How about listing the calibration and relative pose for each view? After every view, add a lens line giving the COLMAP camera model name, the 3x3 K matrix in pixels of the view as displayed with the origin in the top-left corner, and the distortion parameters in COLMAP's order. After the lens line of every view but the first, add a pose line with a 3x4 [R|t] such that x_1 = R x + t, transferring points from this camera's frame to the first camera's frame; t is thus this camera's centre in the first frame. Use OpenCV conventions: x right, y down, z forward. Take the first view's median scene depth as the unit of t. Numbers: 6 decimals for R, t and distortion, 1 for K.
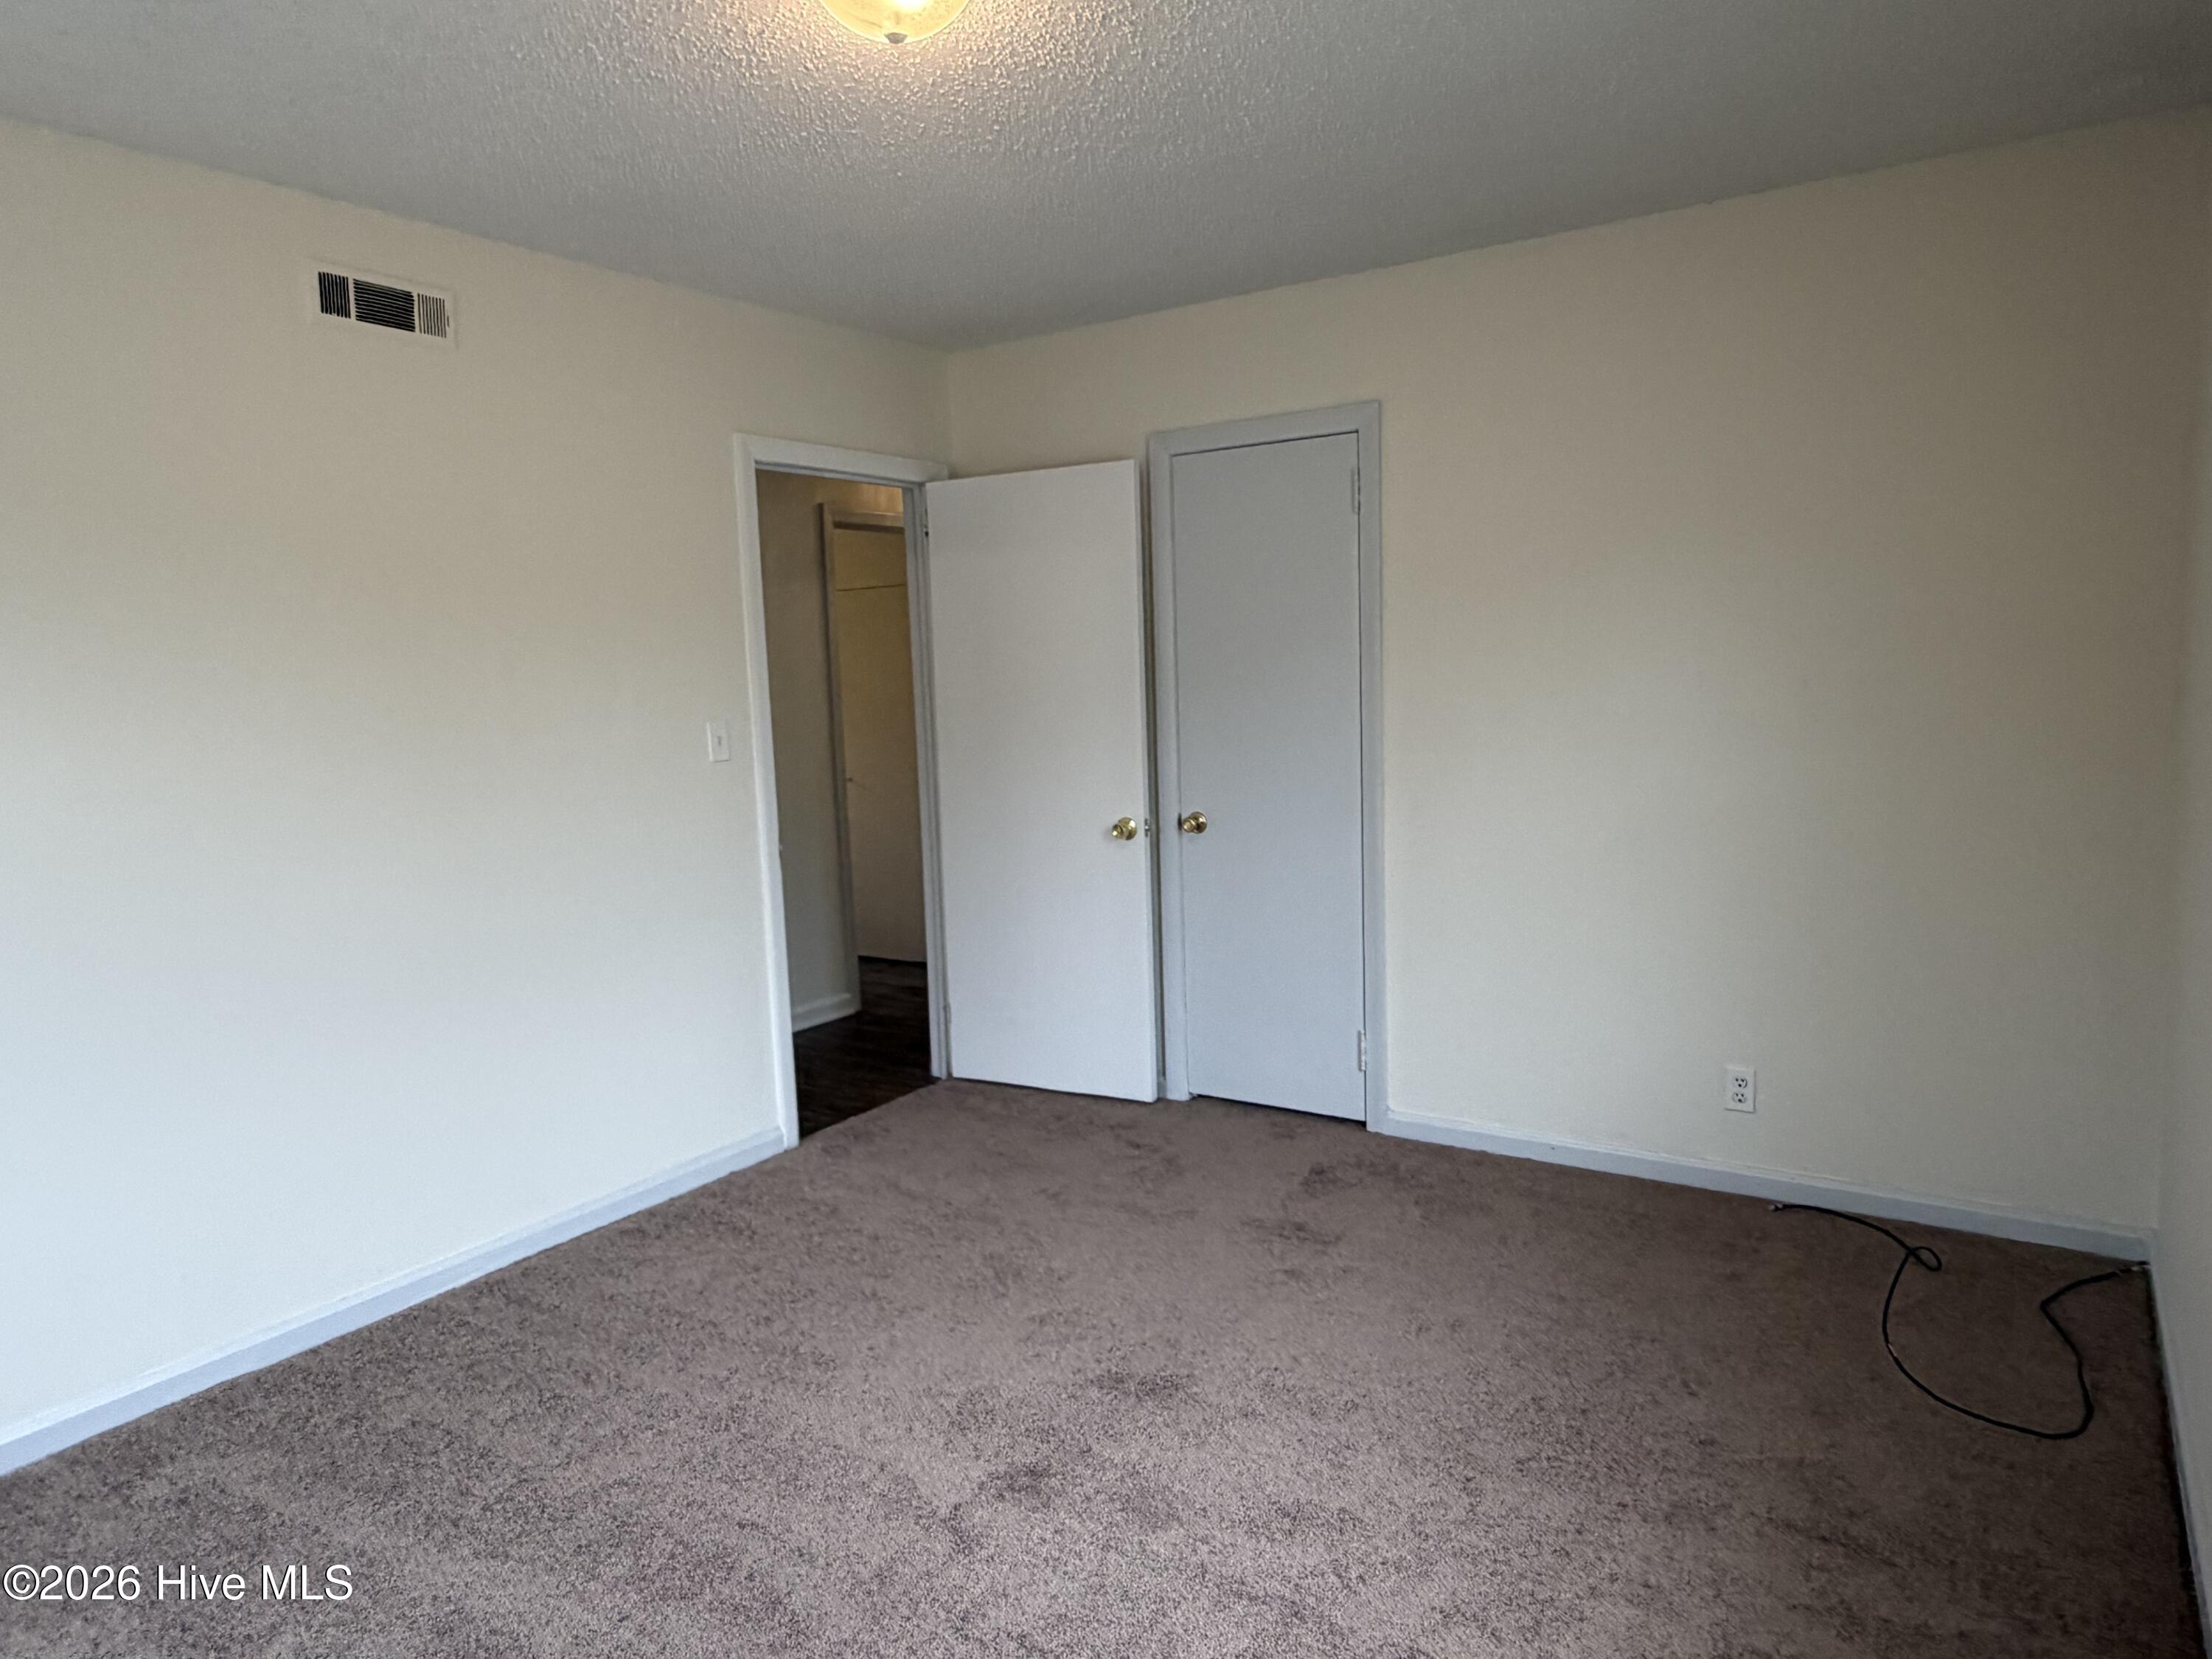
lens RADIAL K [[1417.2, 0, 1106.0], [0, 1417.2, 829.5], [0, 0, 1]] dist [-0.001952, -0.000323]
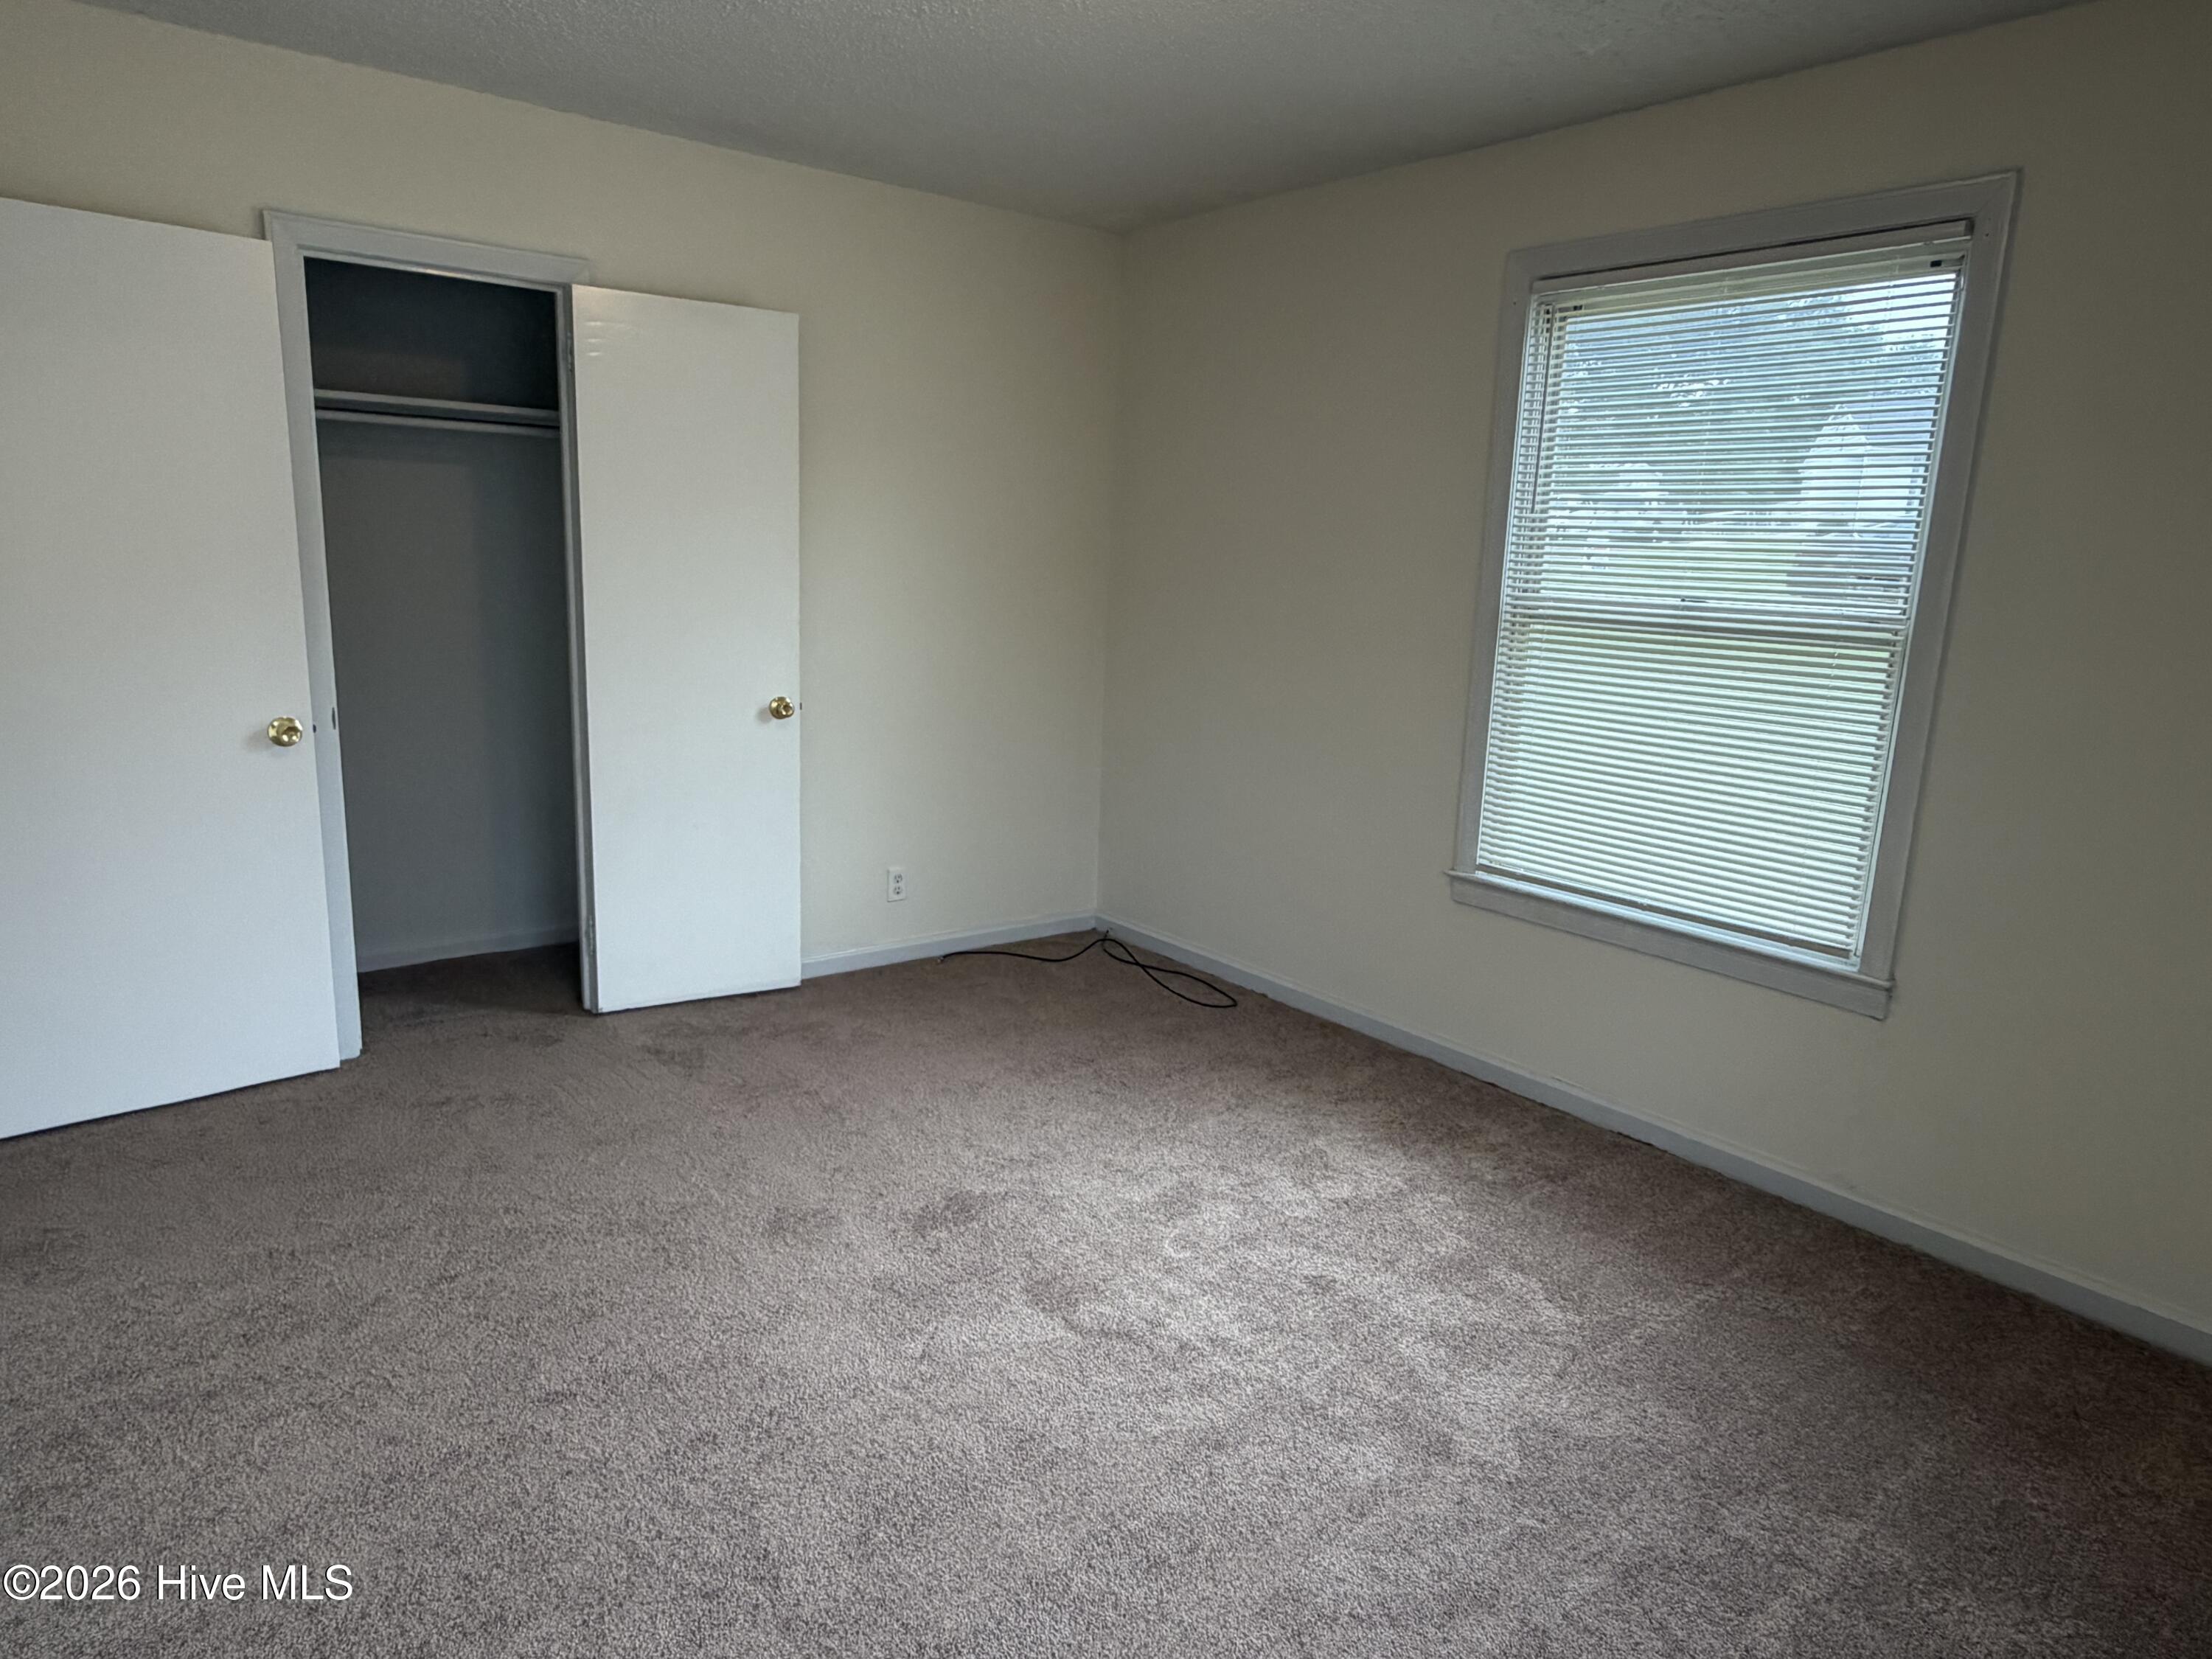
lens RADIAL K [[1377.7, 0, 1099.6], [0, 1377.7, 835.7], [0, 0, 1]] dist [0.001943, 0.003136]
pose [[0.300181, -0.151884, 0.941713, -0.698256], [0.057226, 0.988331, 0.141161, -0.031276], [-0.952164, 0.011516, 0.305370, 0.430204]]
